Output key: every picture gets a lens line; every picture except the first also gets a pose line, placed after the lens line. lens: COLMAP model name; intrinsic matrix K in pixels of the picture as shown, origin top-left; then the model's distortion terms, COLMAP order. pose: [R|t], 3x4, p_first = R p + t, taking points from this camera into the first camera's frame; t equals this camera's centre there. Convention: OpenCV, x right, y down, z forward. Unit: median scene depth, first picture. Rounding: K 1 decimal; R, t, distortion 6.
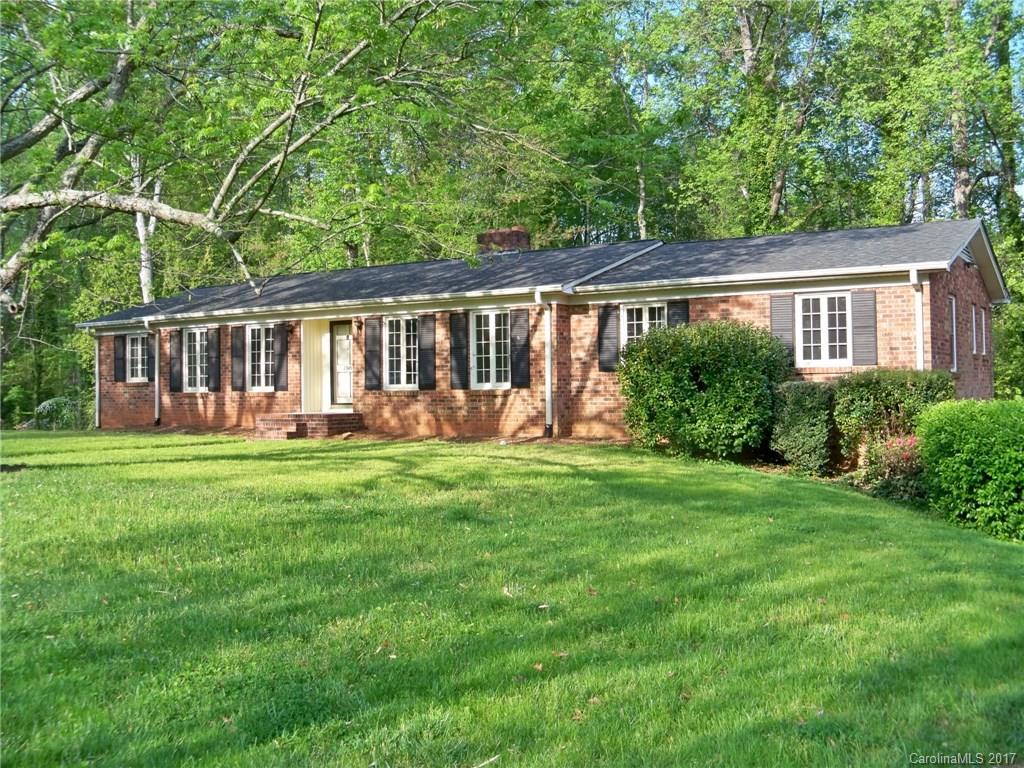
lens RADIAL K [[1059.8, 0, 512.0], [0, 1059.8, 384.0], [0, 0, 1]] dist [-0.205316, 0.188344]
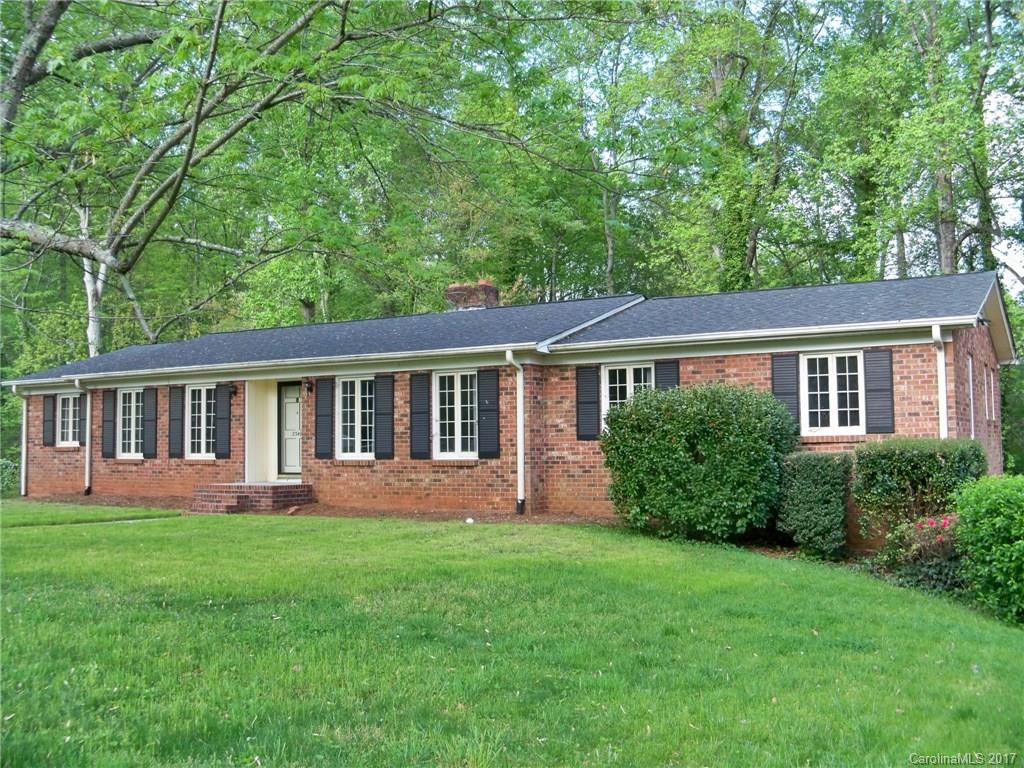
lens RADIAL K [[1059.8, 0, 512.0], [0, 1059.8, 384.0], [0, 0, 1]] dist [-0.205316, 0.188344]
pose [[0.999305, 0.005332, 0.036900, -0.005954], [-0.003121, 0.998210, -0.059728, -0.005466], [-0.037152, 0.059571, 0.997532, 0.109874]]
